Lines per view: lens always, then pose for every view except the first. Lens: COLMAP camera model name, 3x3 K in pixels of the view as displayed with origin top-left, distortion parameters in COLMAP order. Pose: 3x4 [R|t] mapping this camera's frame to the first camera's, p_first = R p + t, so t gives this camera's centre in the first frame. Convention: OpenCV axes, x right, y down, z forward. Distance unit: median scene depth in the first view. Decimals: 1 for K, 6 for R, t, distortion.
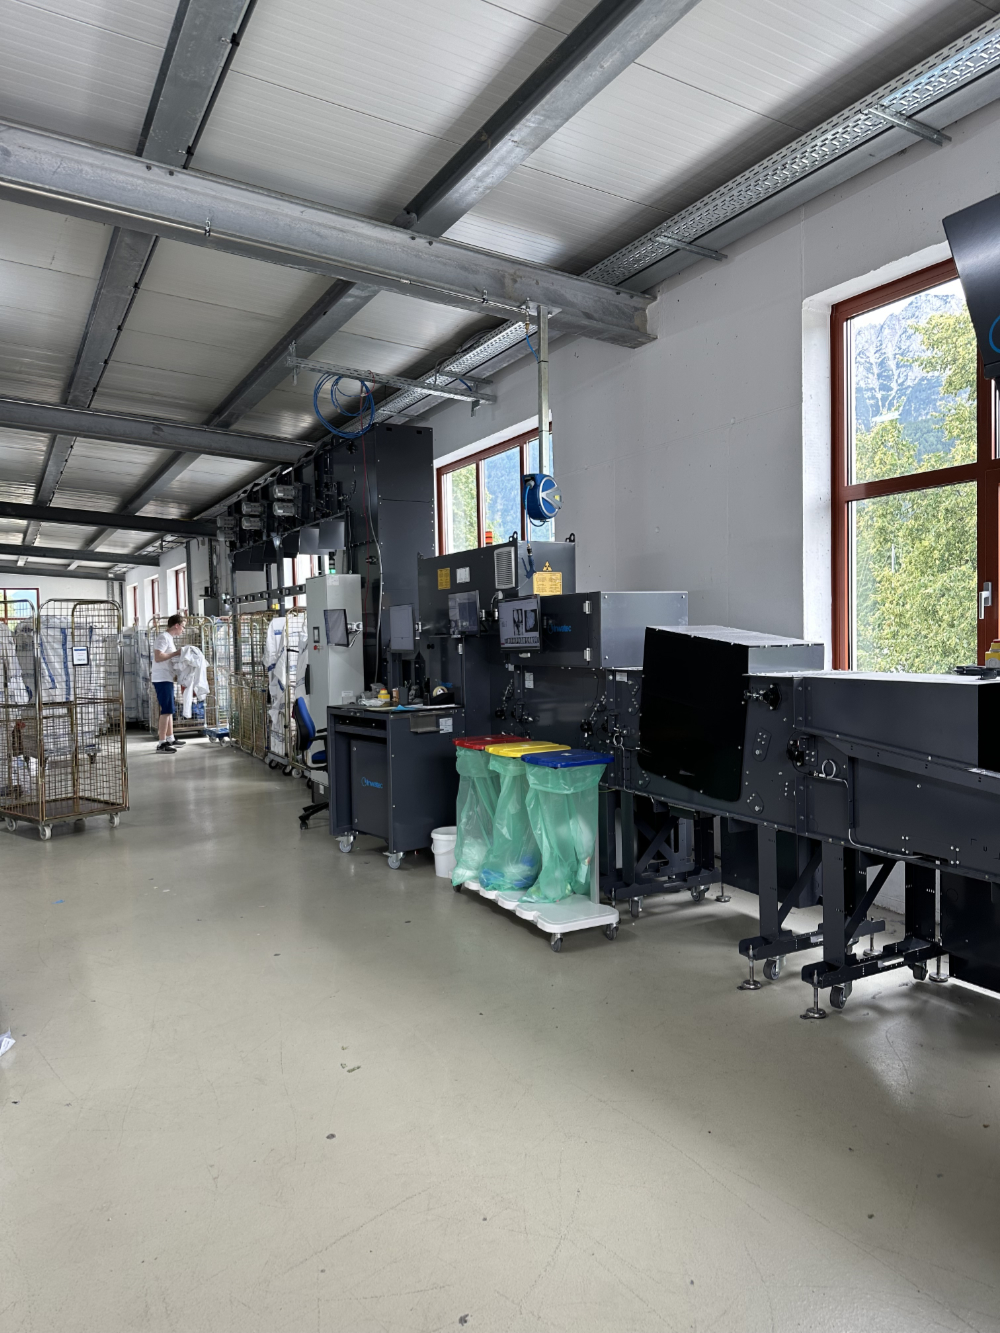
lens RADIAL K [[944.7, 0, 500.0], [0, 944.7, 666.5], [0, 0, 1]] dist [0.106042, -0.245497]
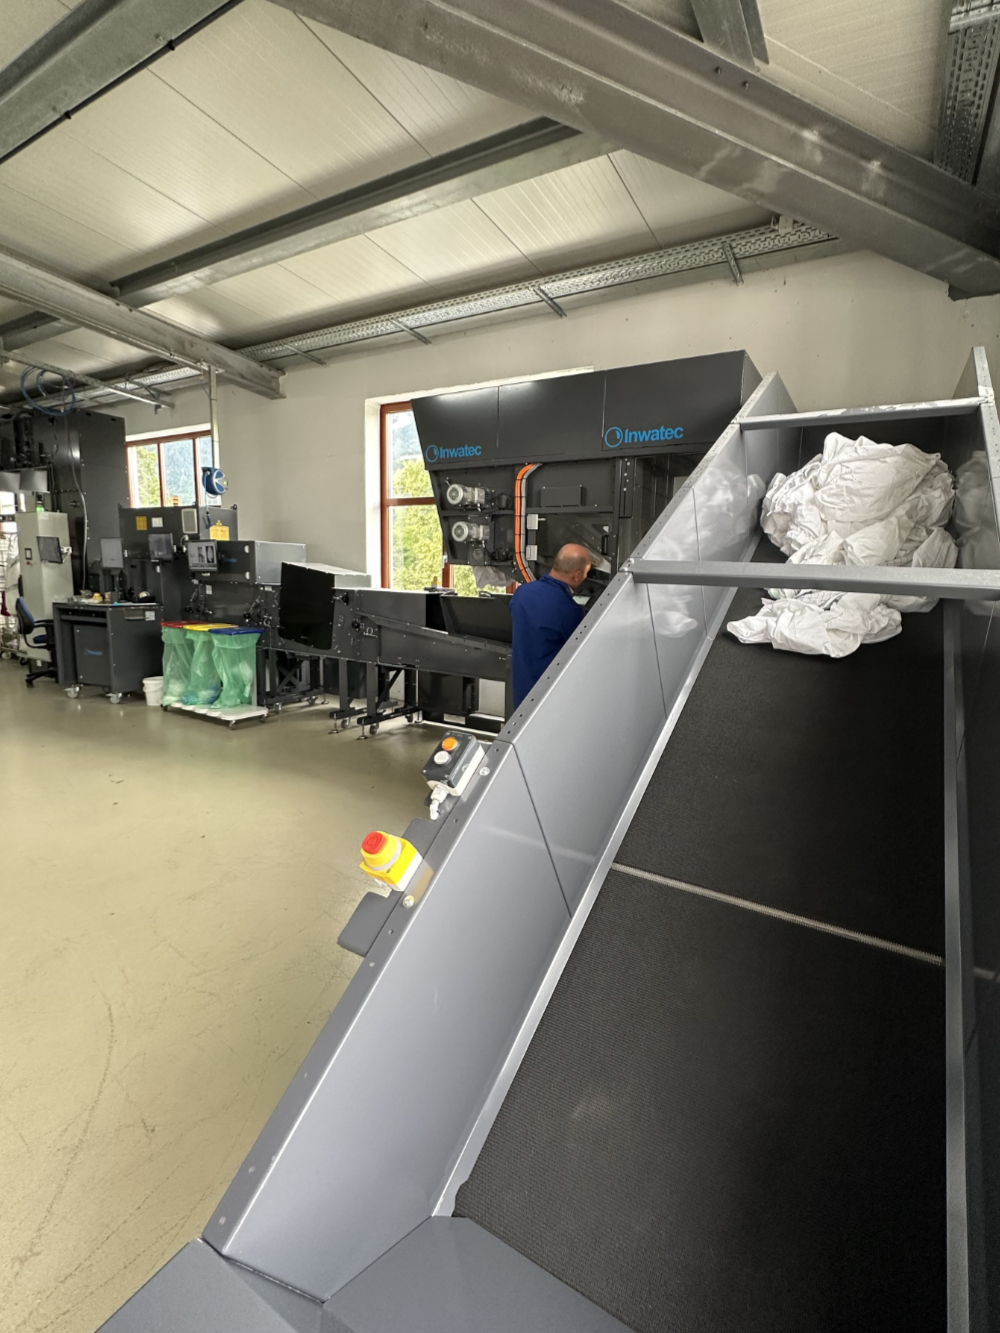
lens RADIAL K [[527.6, 0, 509.3], [0, 527.6, 647.9], [0, 0, 1]] dist [0.014634, 0.000014]
pose [[0.849745, -0.025888, 0.526558, -0.018531], [-0.031868, 0.994445, 0.100319, 0.006947], [-0.526230, -0.102026, 0.844200, -0.131451]]
